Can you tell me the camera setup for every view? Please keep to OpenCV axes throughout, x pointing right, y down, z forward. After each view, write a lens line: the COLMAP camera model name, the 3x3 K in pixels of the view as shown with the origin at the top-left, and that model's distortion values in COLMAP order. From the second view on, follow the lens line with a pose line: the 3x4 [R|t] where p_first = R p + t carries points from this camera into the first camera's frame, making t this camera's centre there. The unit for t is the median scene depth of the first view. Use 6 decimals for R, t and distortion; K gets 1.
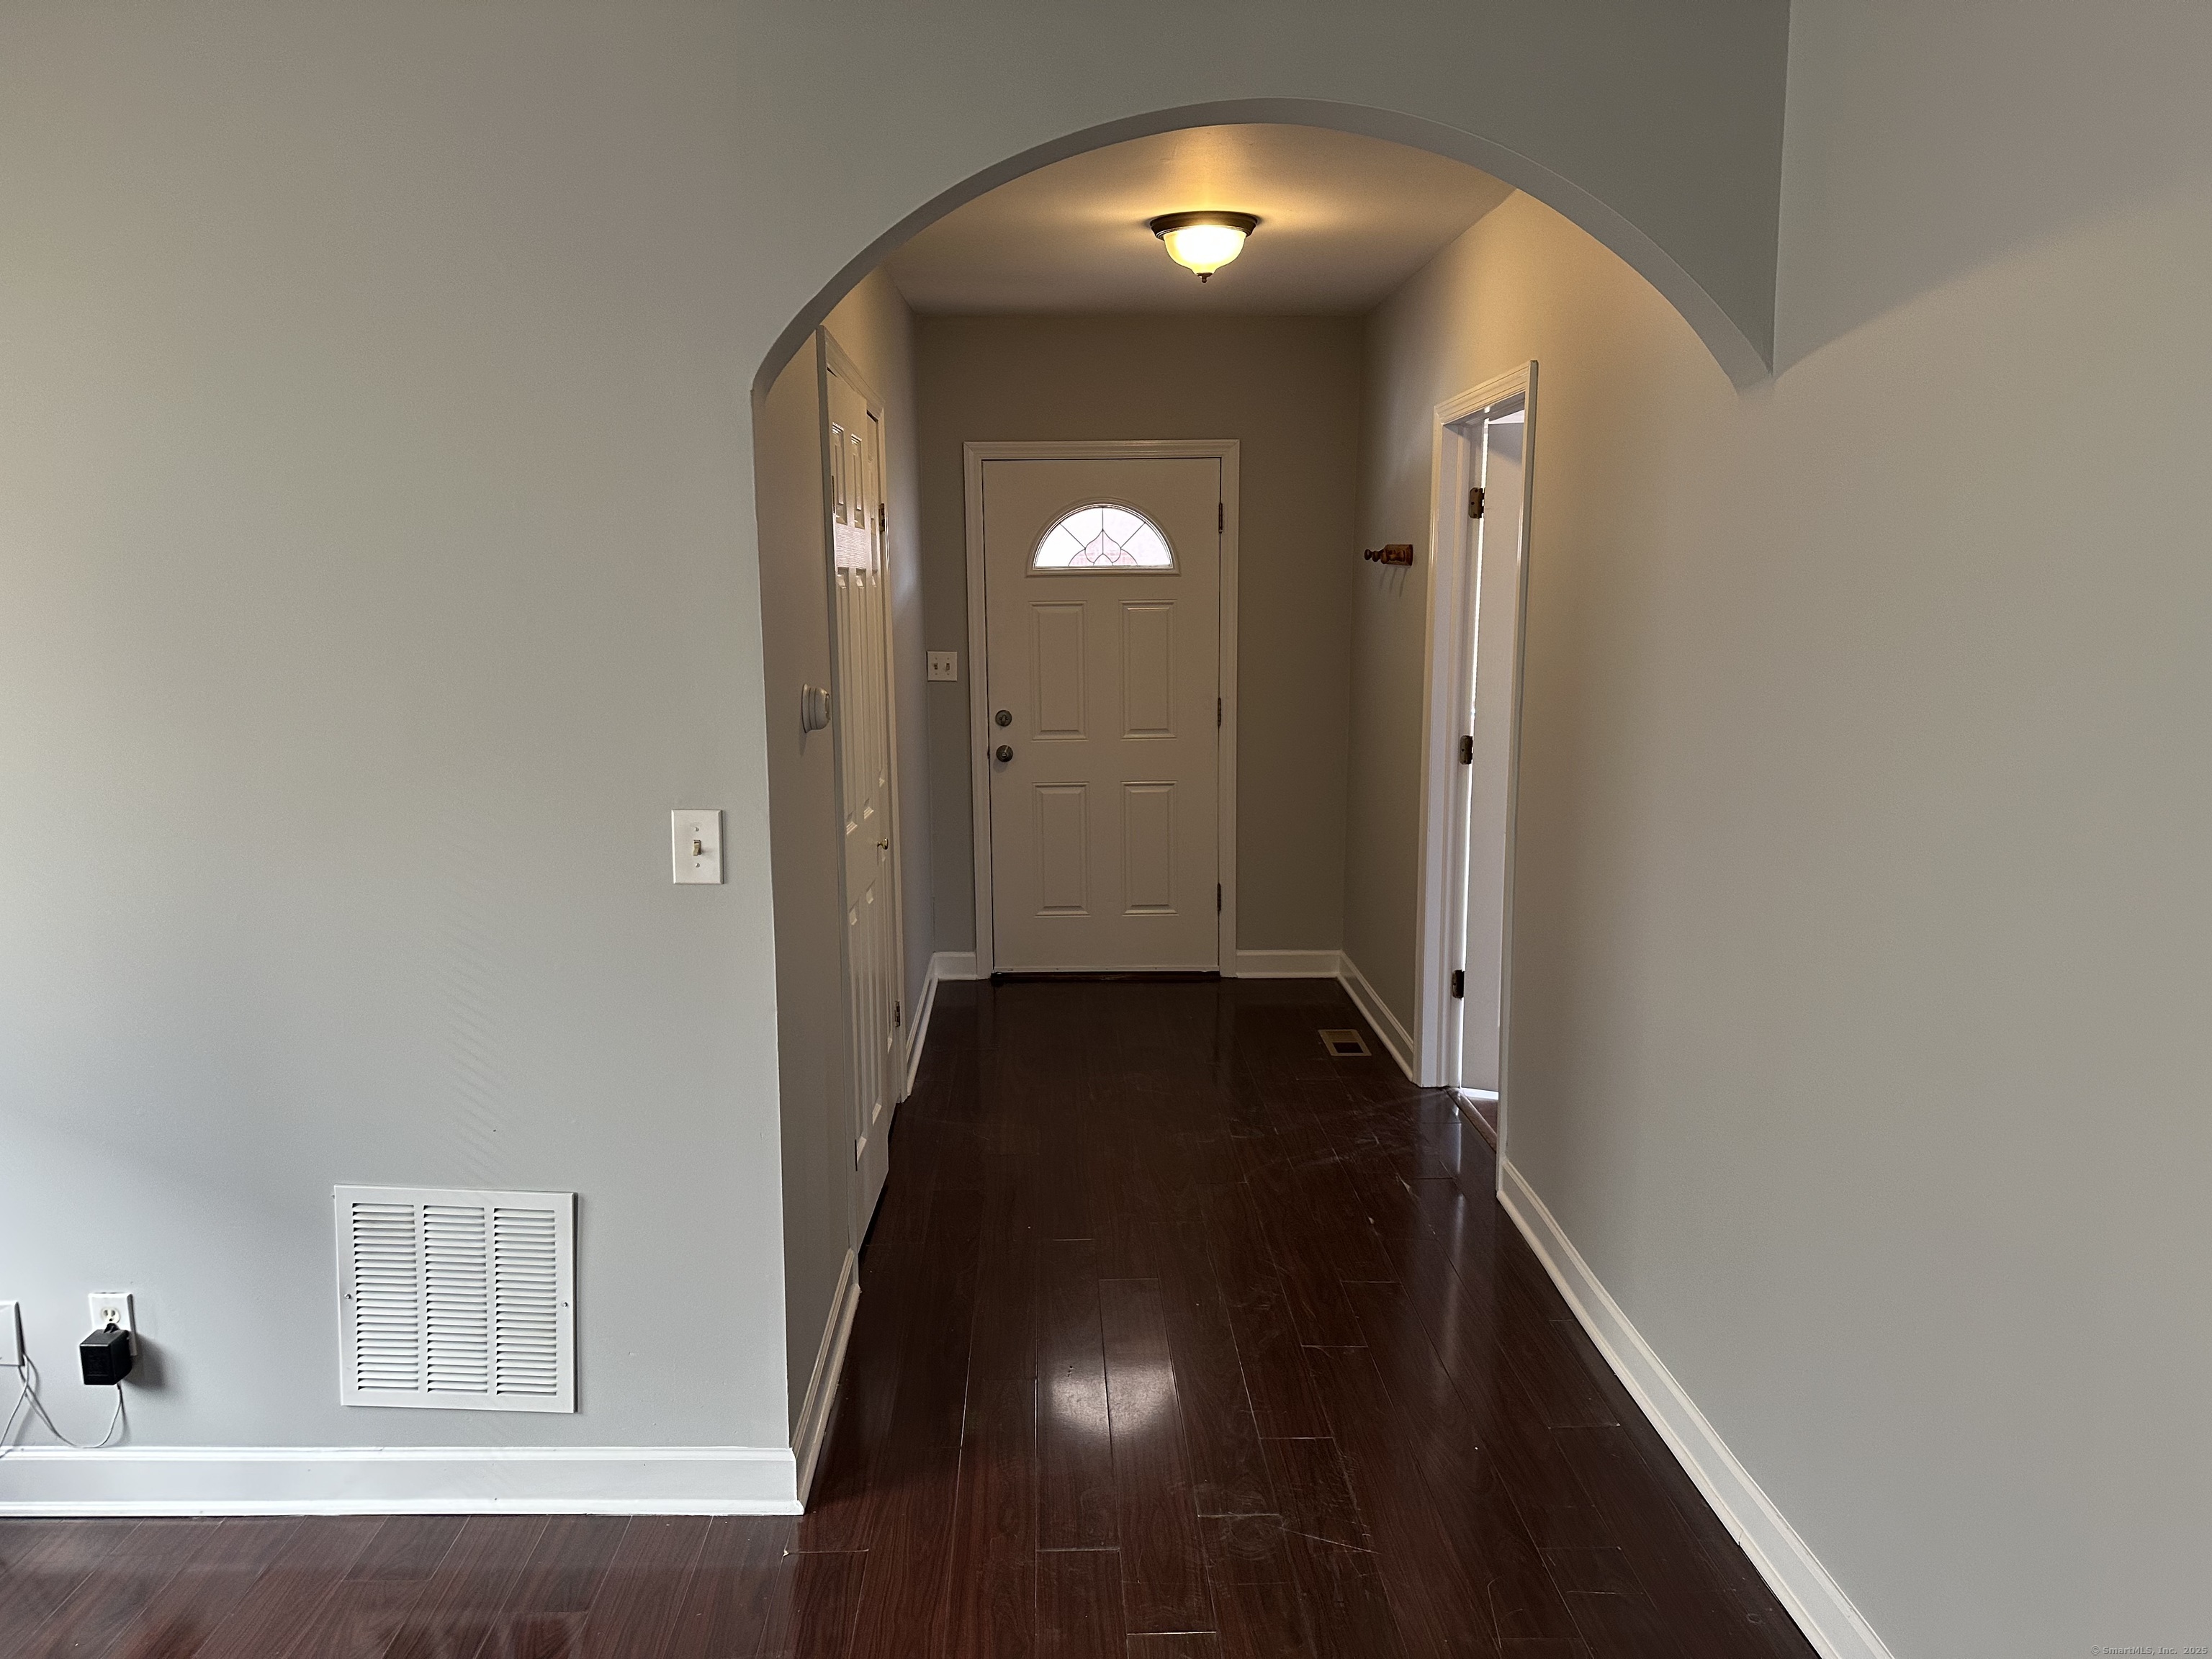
lens RADIAL K [[1528.3, 0, 1106.0], [0, 1528.3, 829.5], [0, 0, 1]] dist [0.000973, 0.000711]
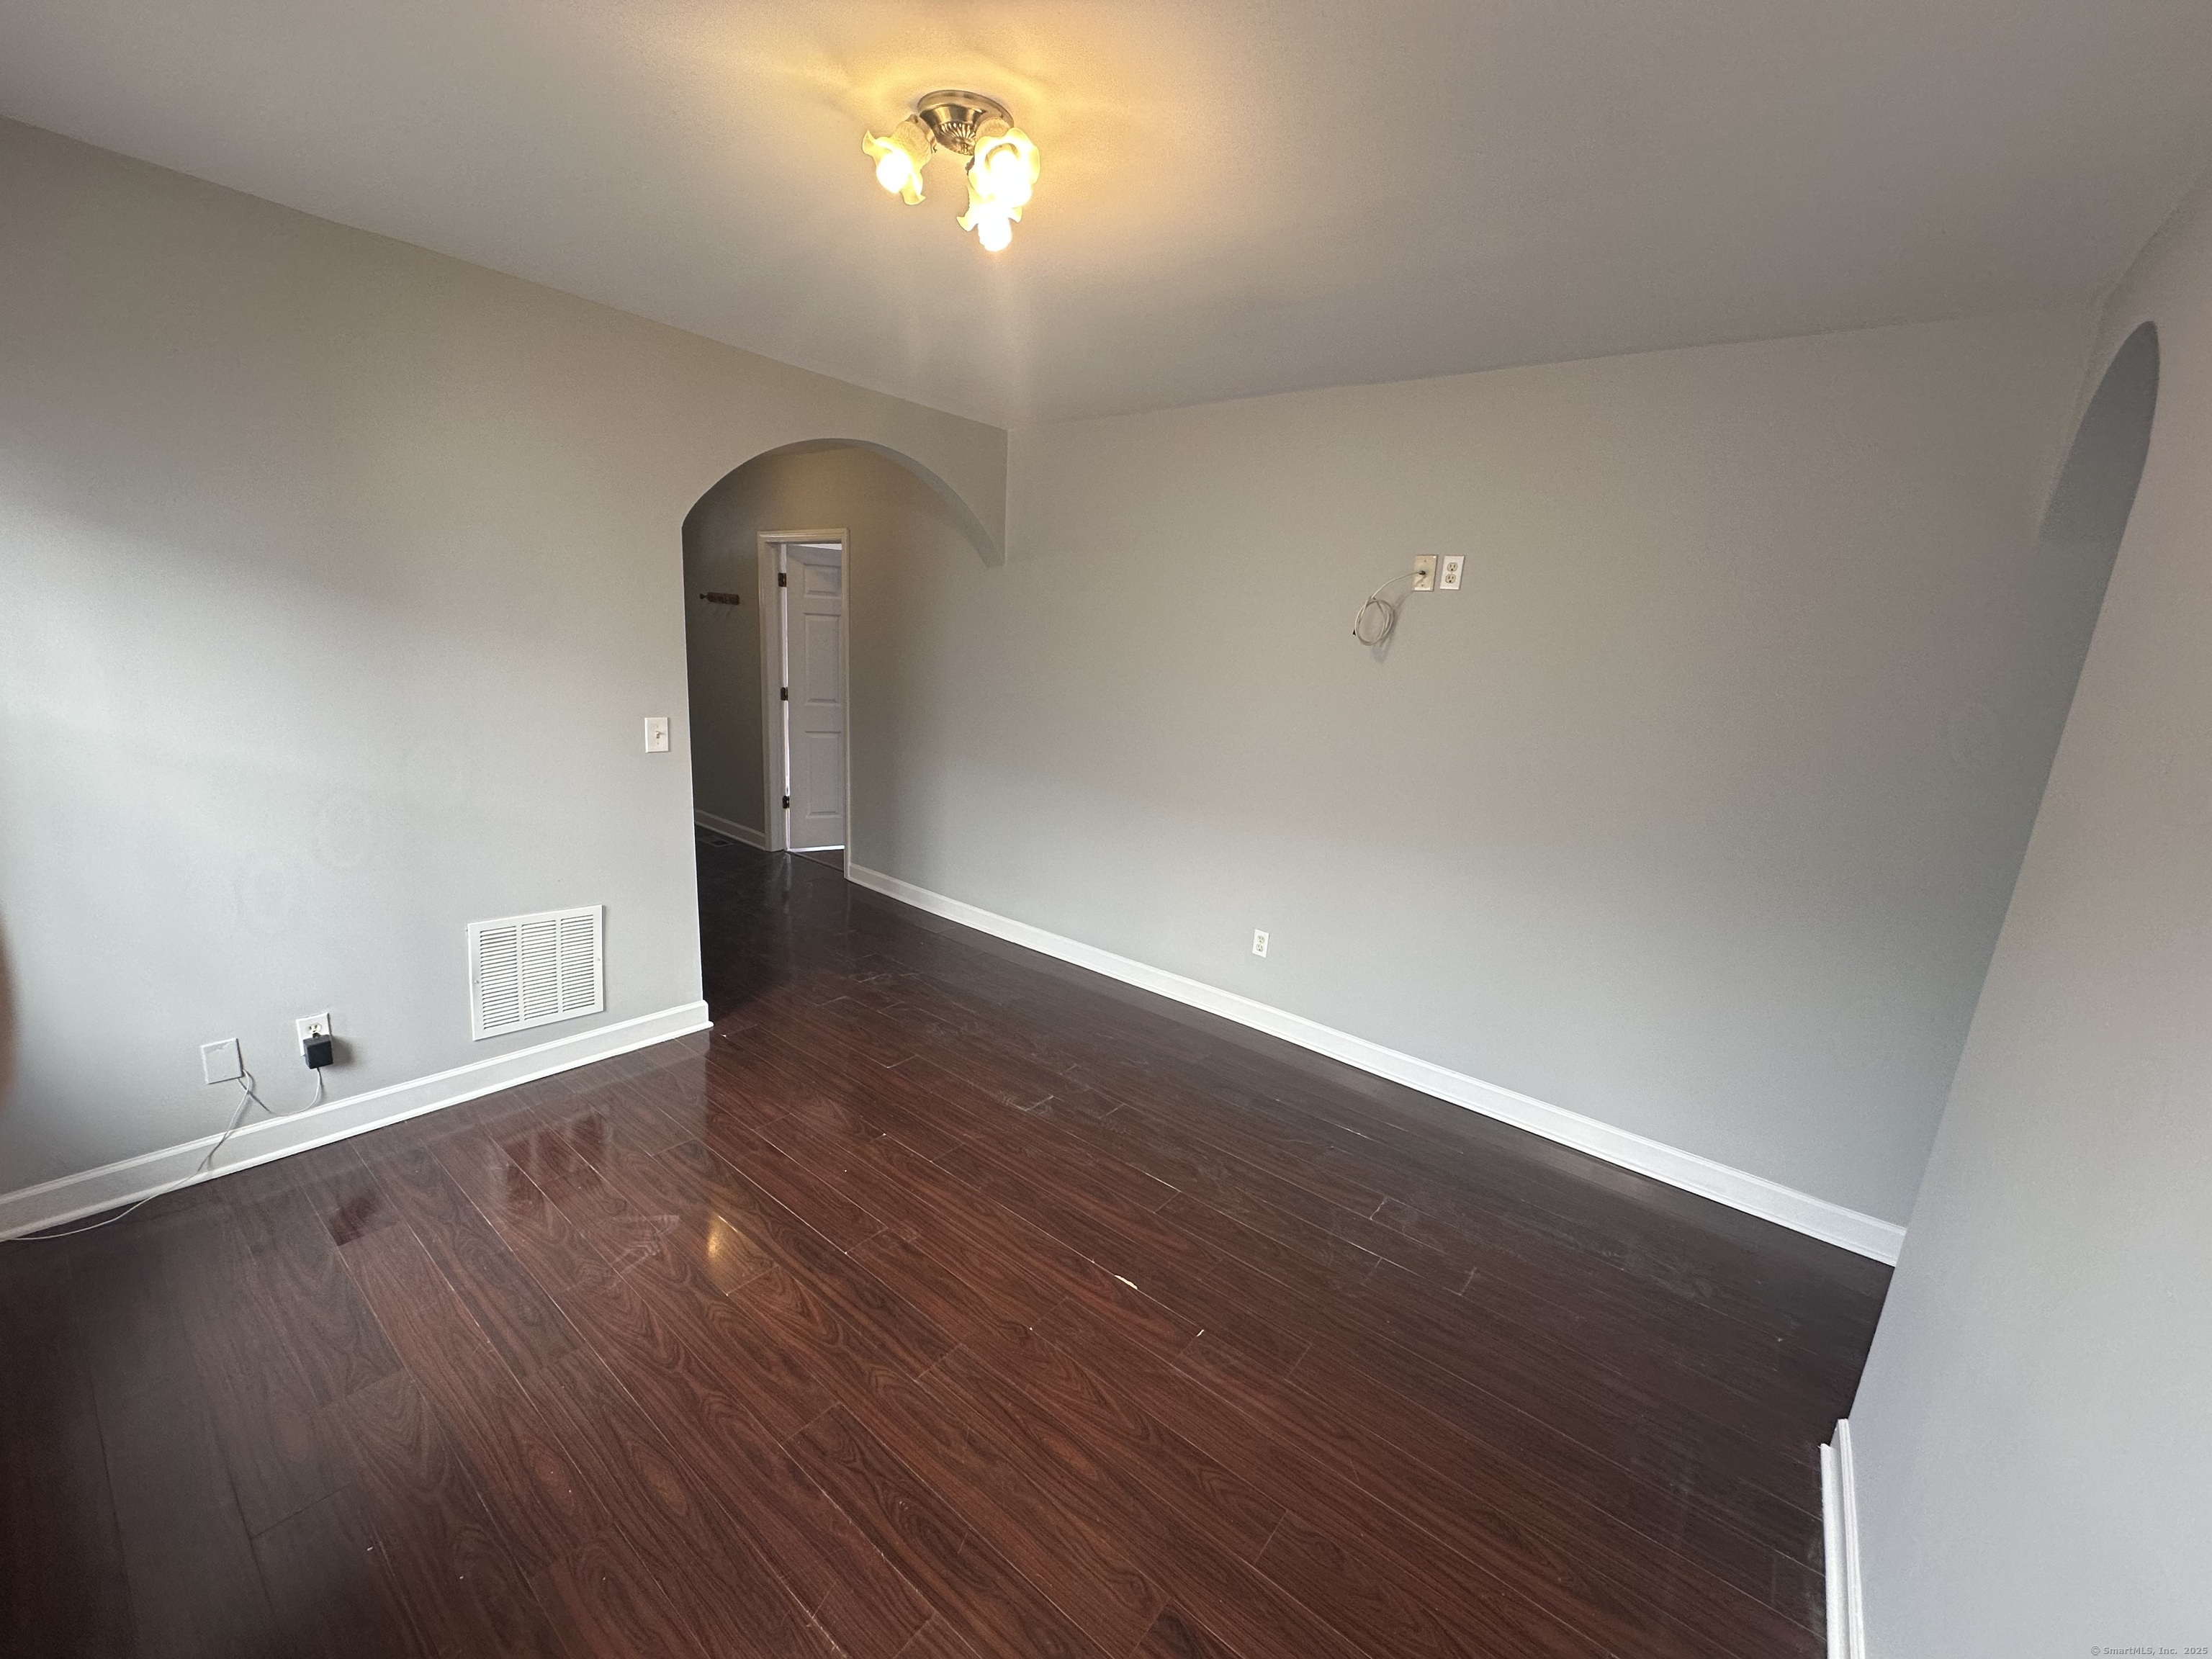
lens RADIAL K [[880.3, 0, 1106.0], [0, 880.3, 829.5], [0, 0, 1]] dist [-0.000710, -0.000051]
pose [[0.642364, -0.128966, 0.755471, -0.788463], [0.060714, 0.991205, 0.117584, 0.035665], [-0.763991, -0.029664, 0.644545, -0.297637]]
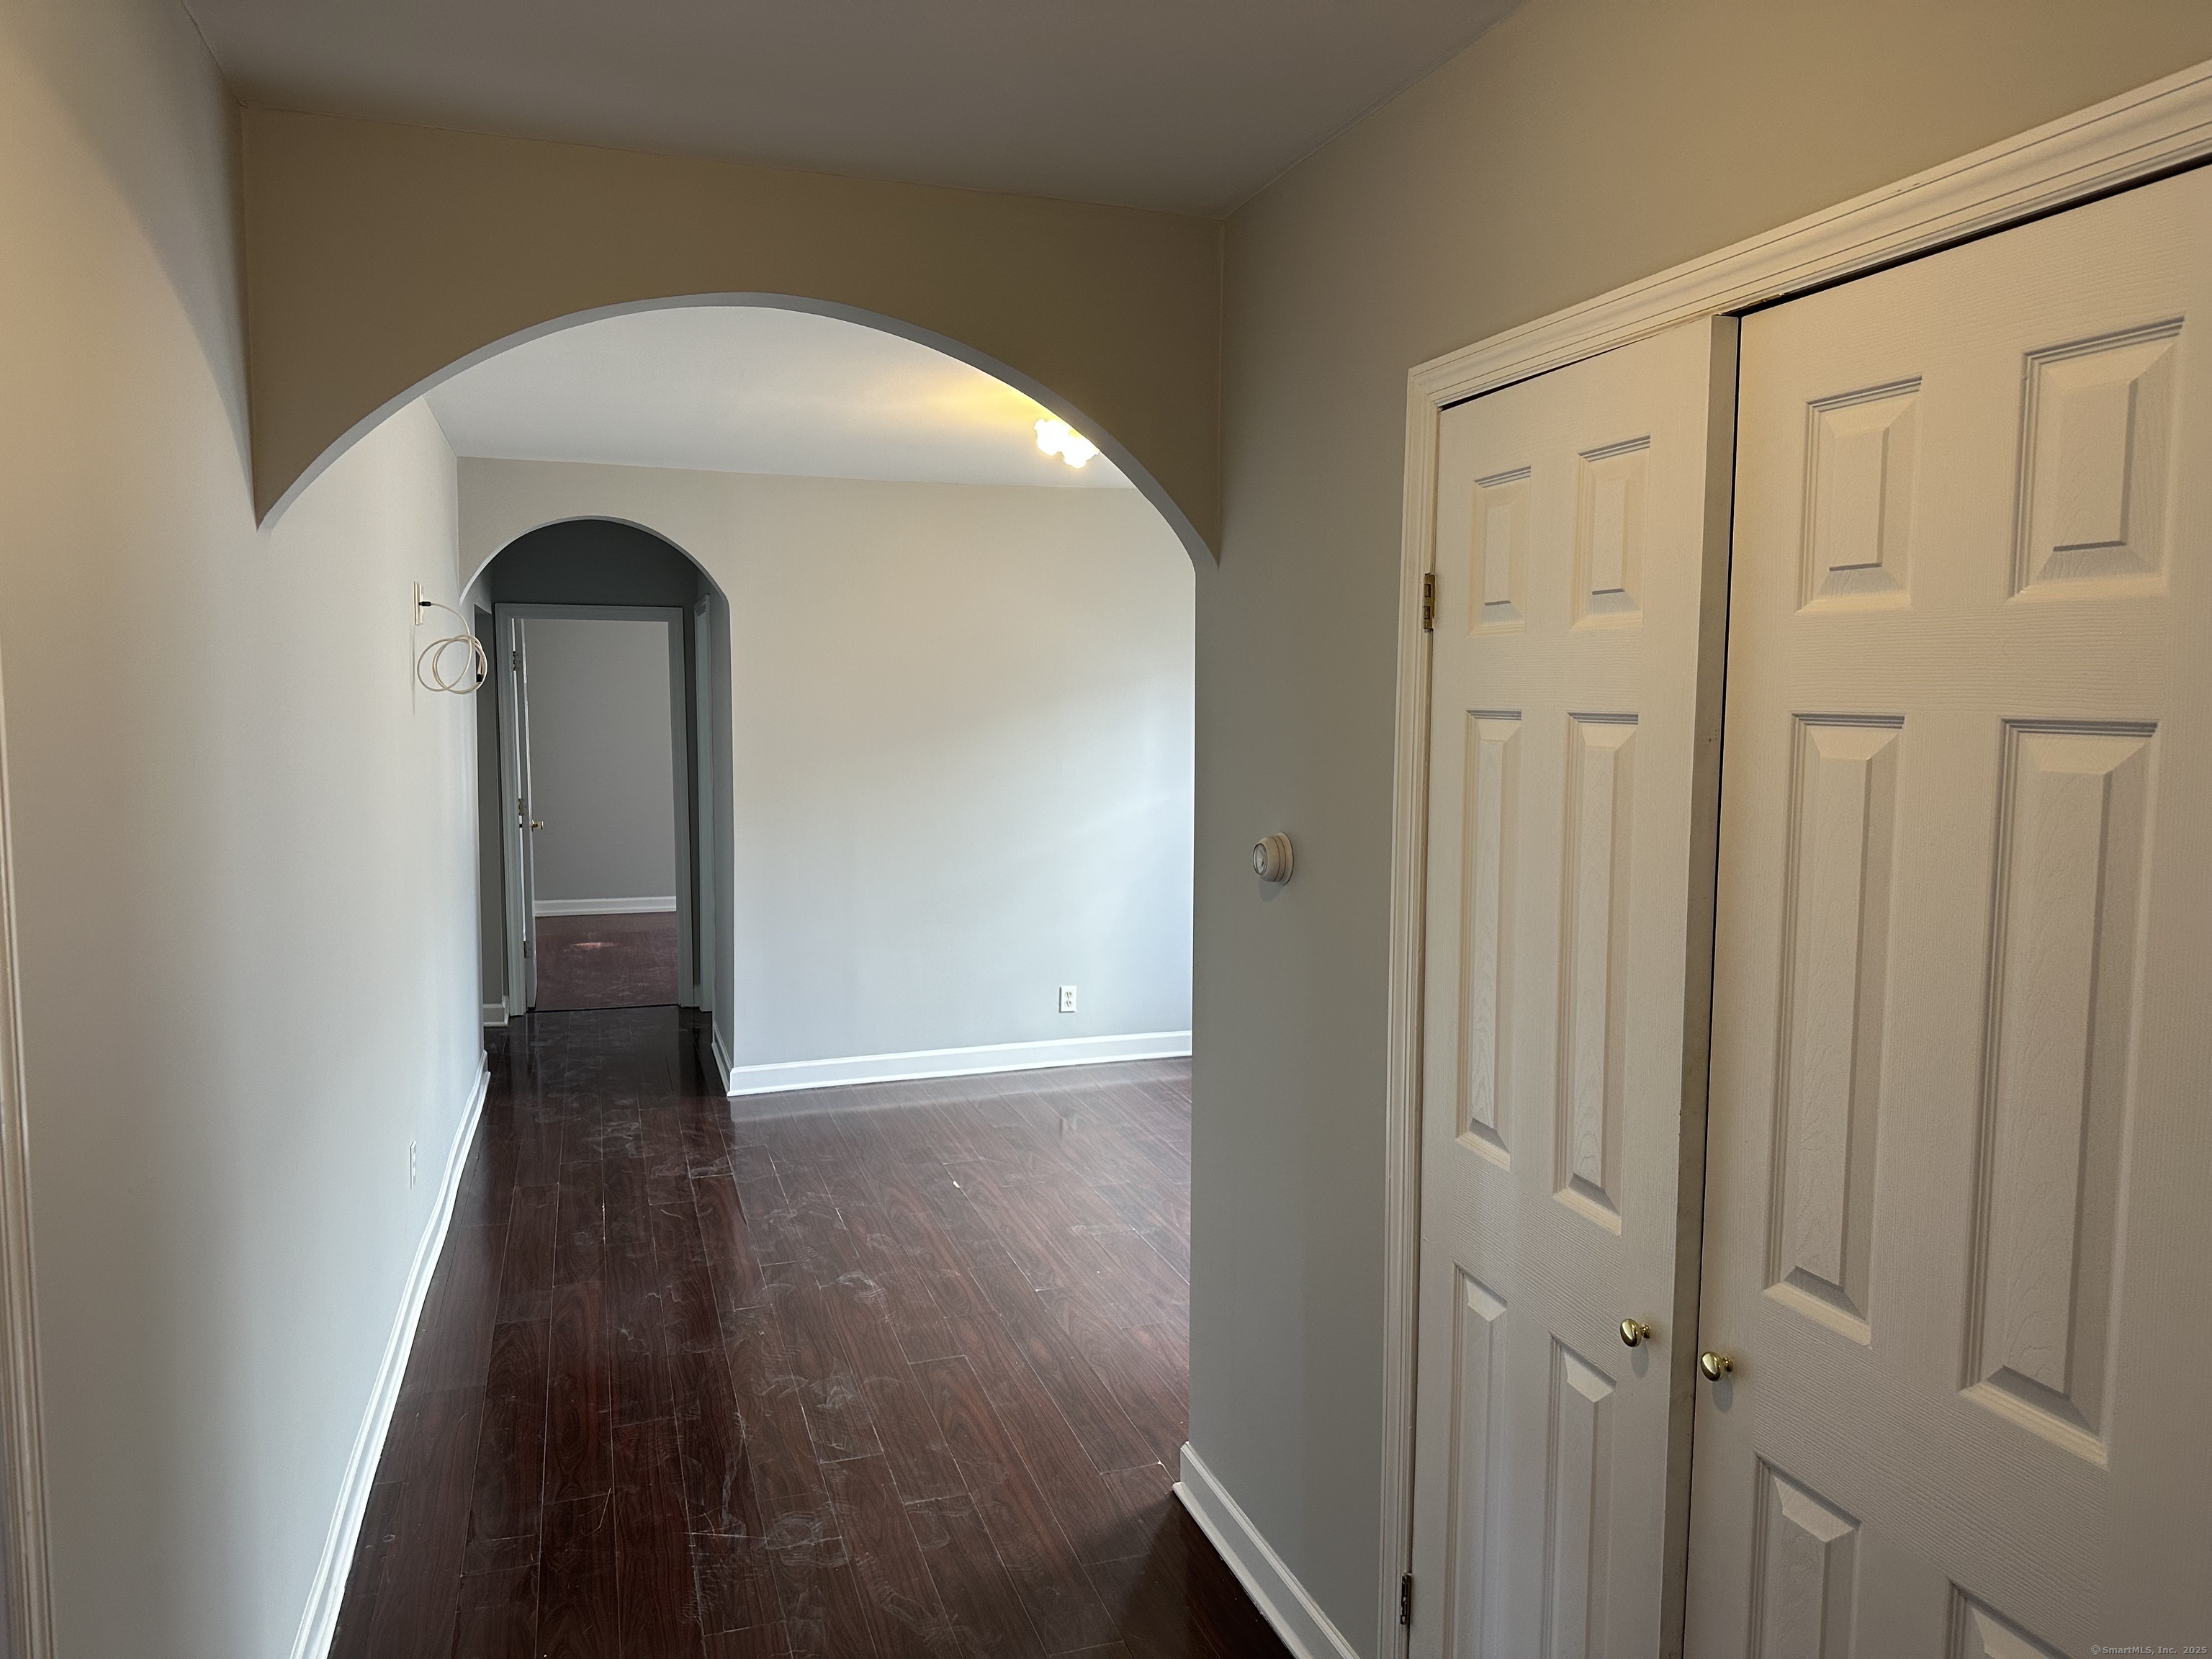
lens RADIAL K [[1528.3, 0, 1106.0], [0, 1528.3, 829.5], [0, 0, 1]] dist [0.000973, 0.000711]
pose [[-0.958808, 0.025255, -0.282931, 0.181473], [-0.046793, 0.968390, 0.245013, -0.350718], [0.280175, 0.248160, -0.927318, 1.994194]]
